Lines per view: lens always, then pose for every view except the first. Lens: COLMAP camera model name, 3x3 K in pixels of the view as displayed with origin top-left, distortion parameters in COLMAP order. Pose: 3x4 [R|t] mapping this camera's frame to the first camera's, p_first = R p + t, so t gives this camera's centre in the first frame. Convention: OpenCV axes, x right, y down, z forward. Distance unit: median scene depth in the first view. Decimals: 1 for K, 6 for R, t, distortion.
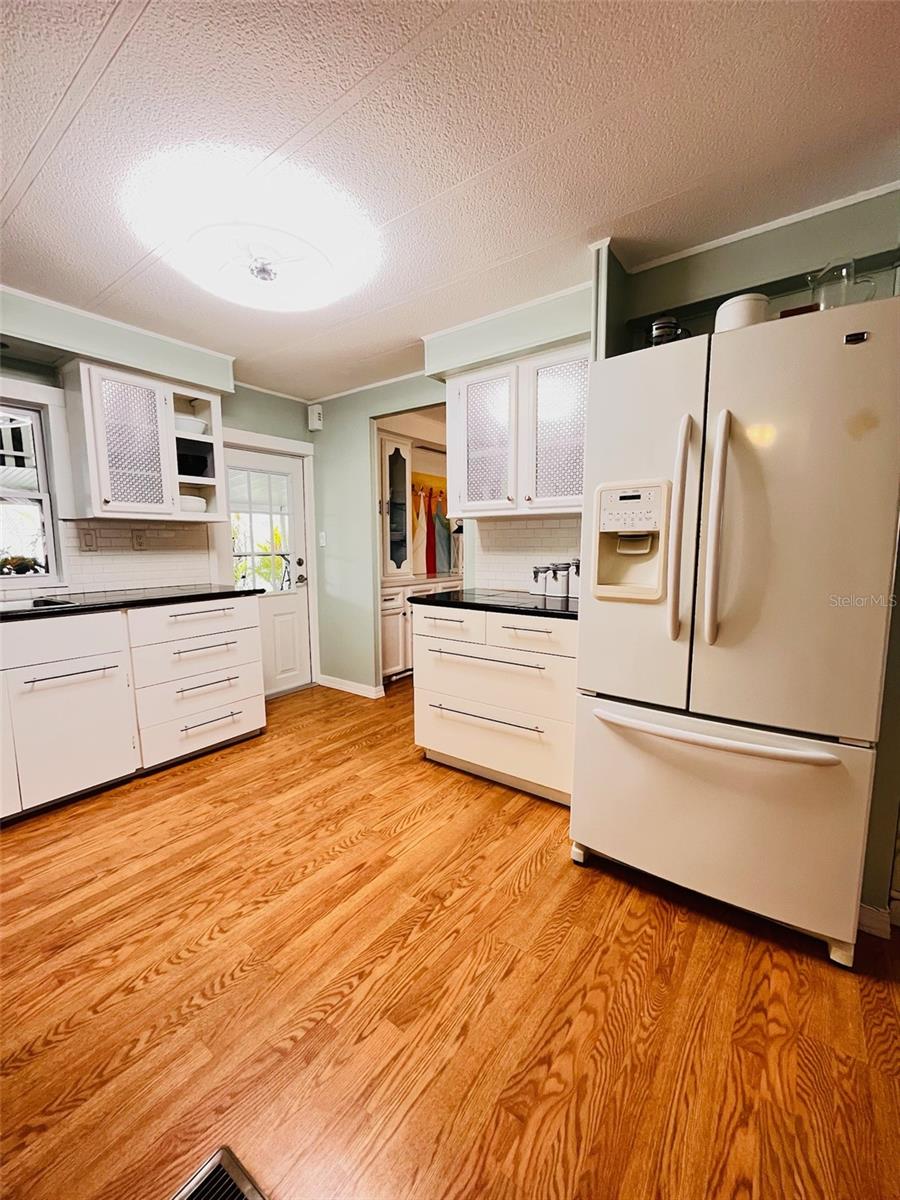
lens RADIAL K [[483.9, 0, 451.7], [0, 483.9, 601.3], [0, 0, 1]] dist [-0.003609, -0.000581]
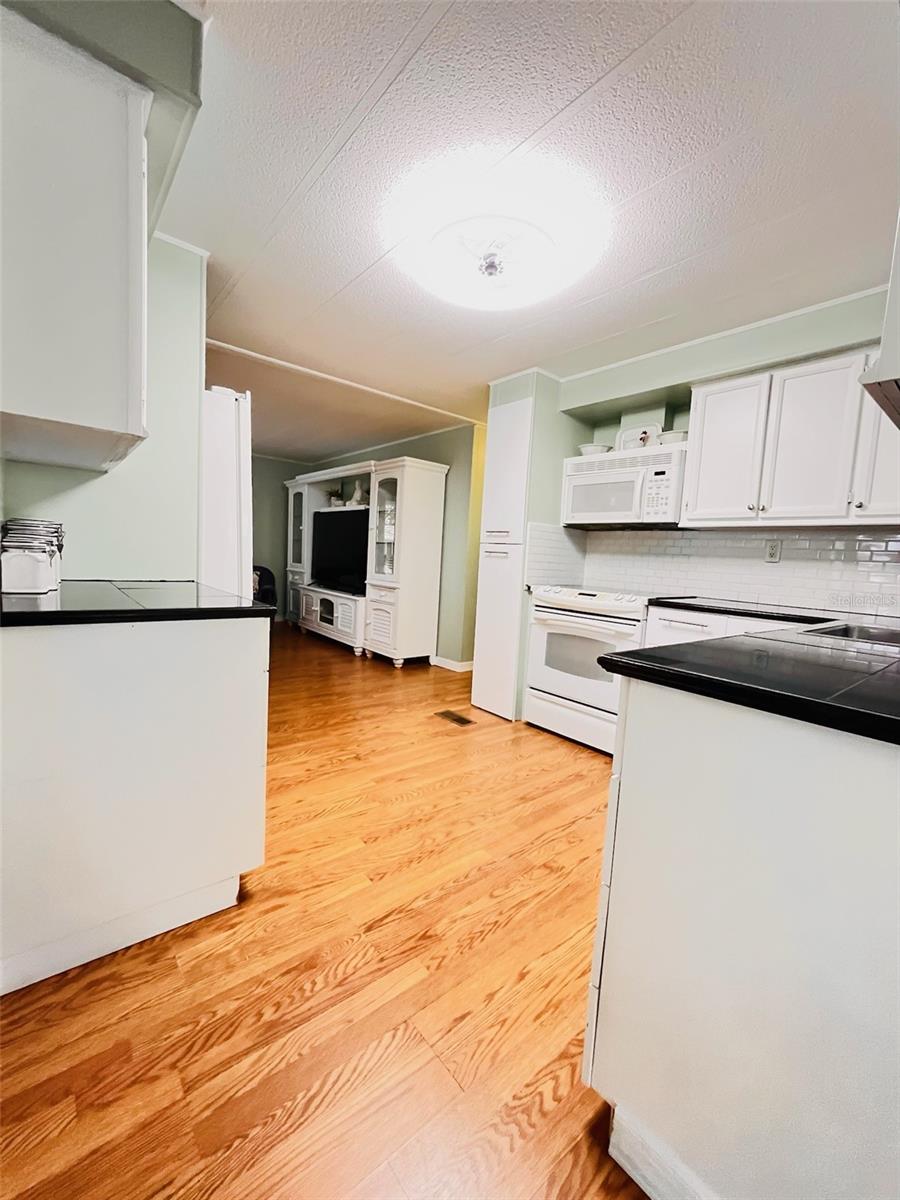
lens RADIAL K [[483.9, 0, 452.4], [0, 483.9, 599.8], [0, 0, 1]] dist [-0.003609, -0.000581]
pose [[-0.970112, -0.073752, 0.231180, -0.525687], [-0.025002, 0.978003, 0.207088, -0.172445], [-0.241368, 0.195119, -0.950616, 1.880736]]
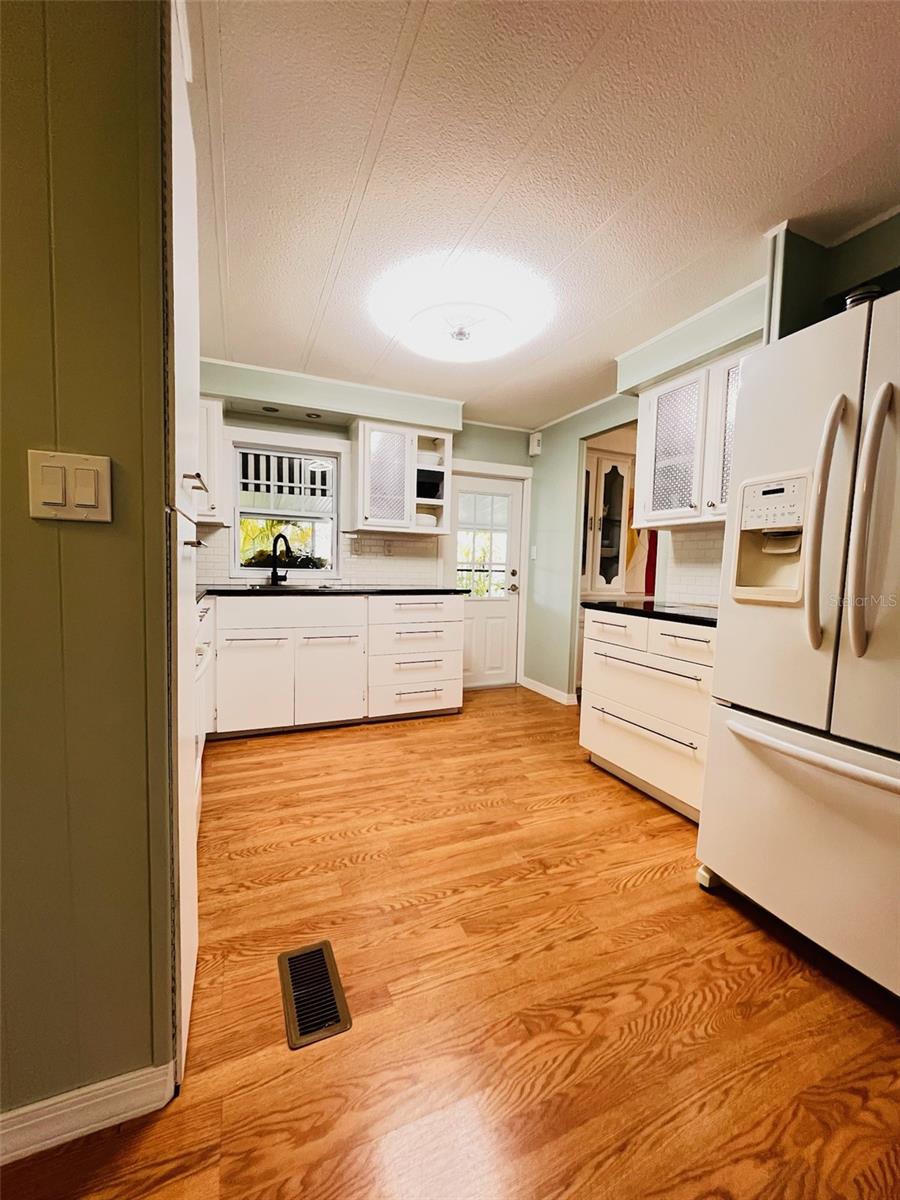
lens RADIAL K [[483.9, 0, 451.6], [0, 483.9, 601.2], [0, 0, 1]] dist [-0.003609, -0.000581]
pose [[0.864534, 0.062700, -0.498647, 0.243527], [-0.089592, 0.995522, -0.030153, 0.060193], [0.494524, 0.070743, 0.866280, -0.070462]]
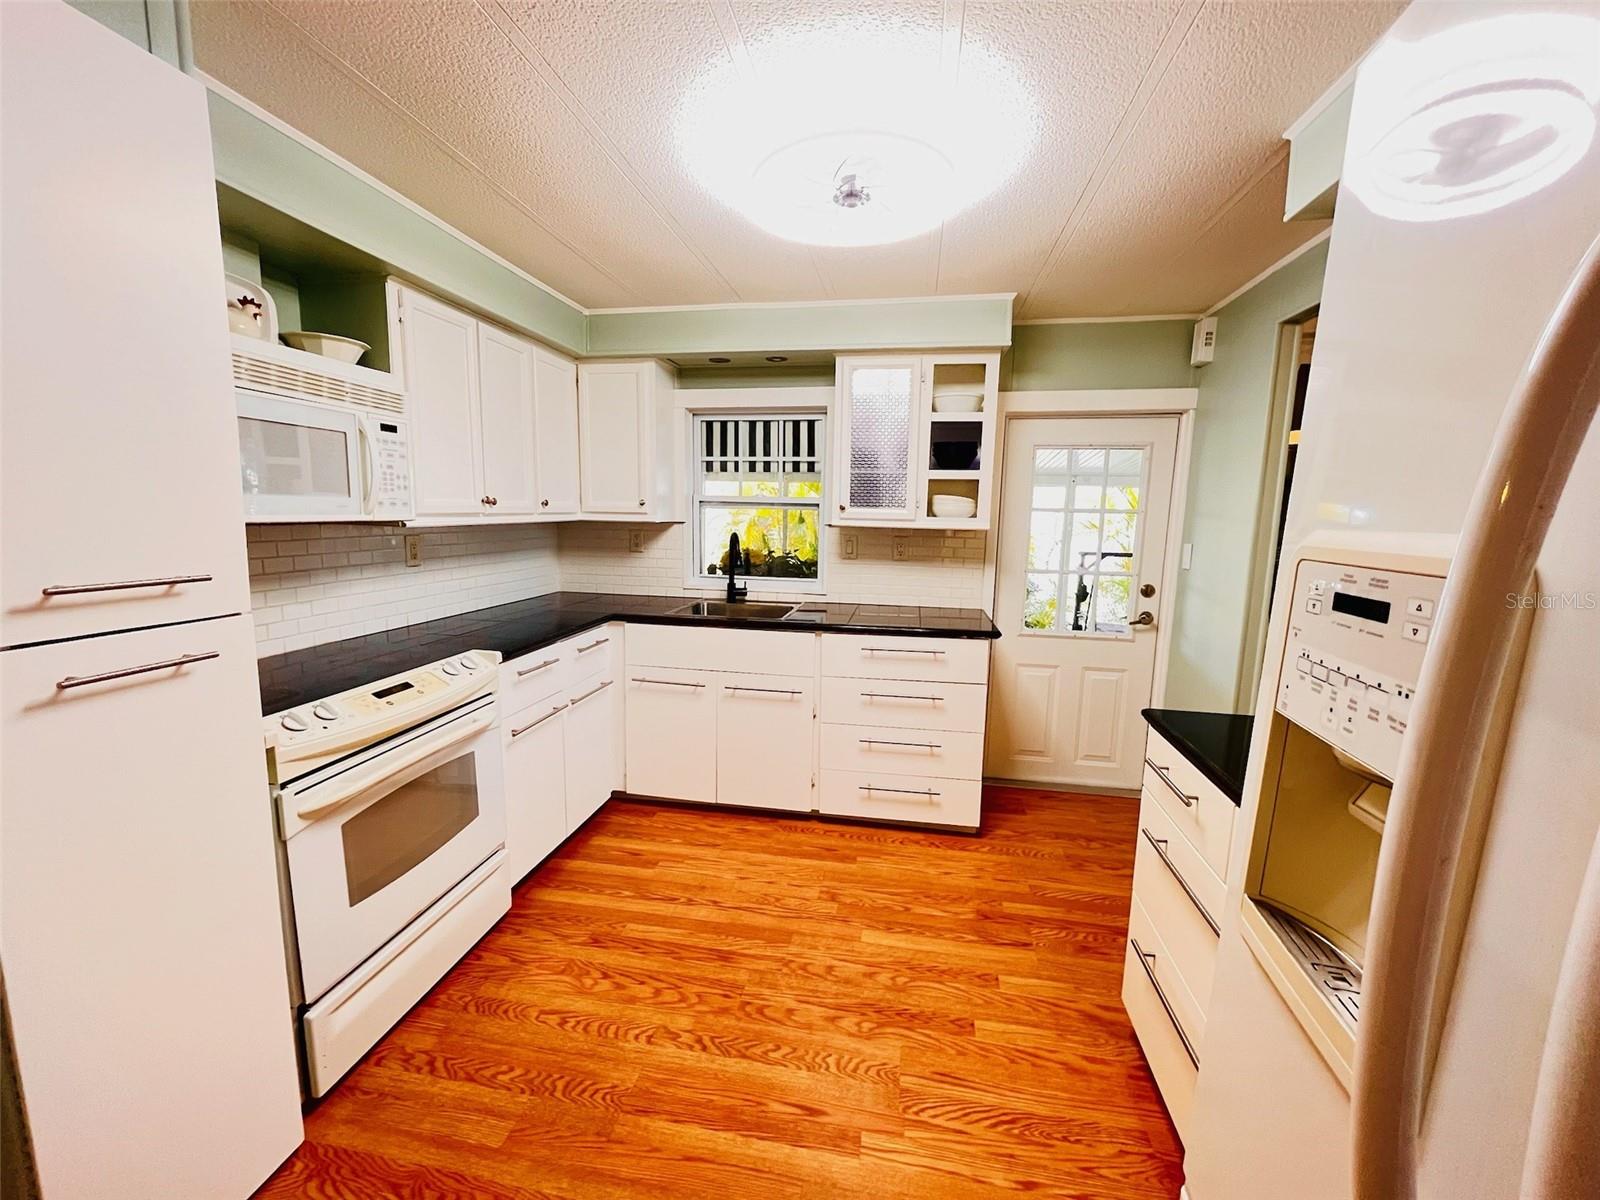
lens RADIAL K [[645.2, 0, 798.0], [0, 645.2, 602.0], [0, 0, 1]] dist [-0.003609, -0.000581]
pose [[0.440861, 0.139864, -0.886611, 0.406862], [-0.129584, 0.987354, 0.091321, -0.164780], [0.888172, 0.074631, 0.453410, 0.491557]]
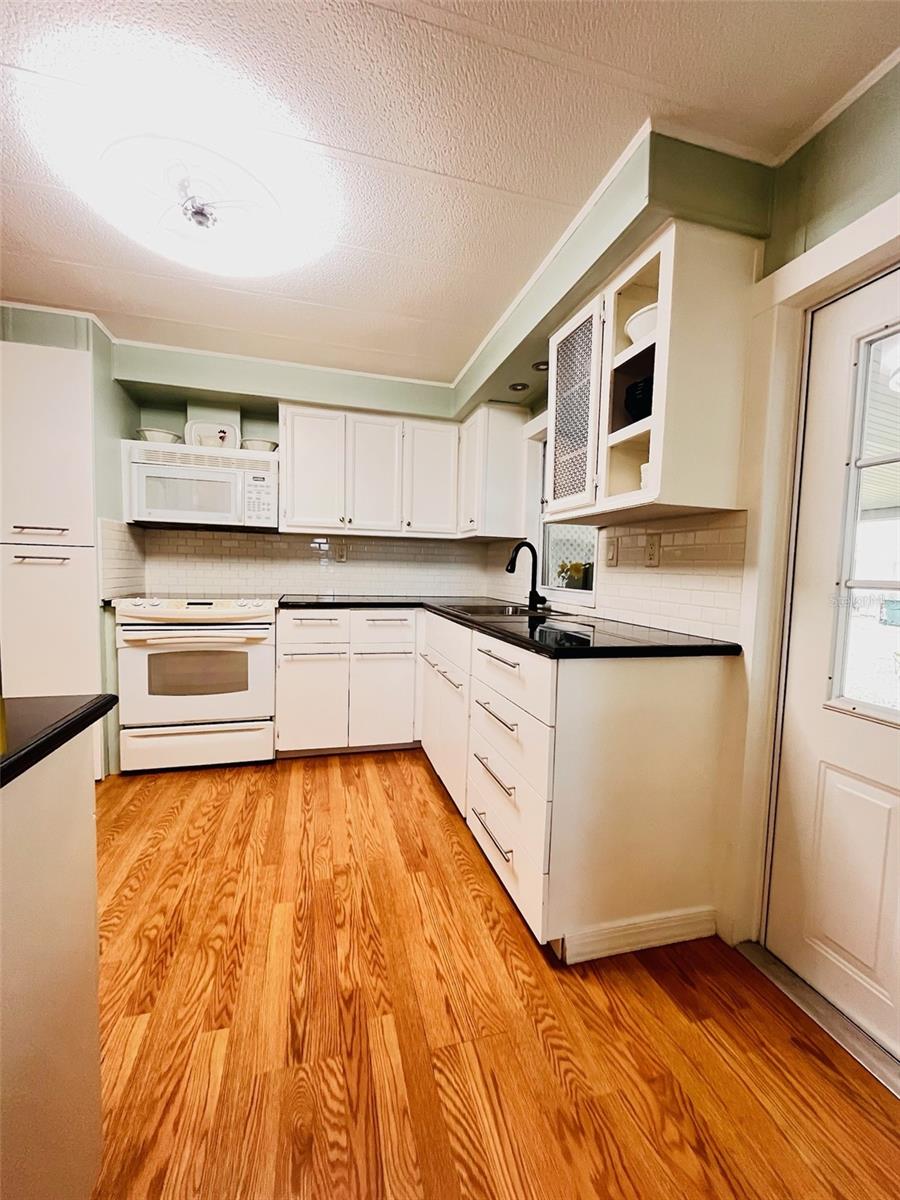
lens RADIAL K [[483.9, 0, 449.9], [0, 483.9, 599.9], [0, 0, 1]] dist [-0.003609, -0.000581]
pose [[-0.619750, 0.037291, -0.783912, 0.020973], [-0.120106, 0.982597, 0.141697, -0.174130], [0.775554, 0.181969, -0.604486, 1.715928]]
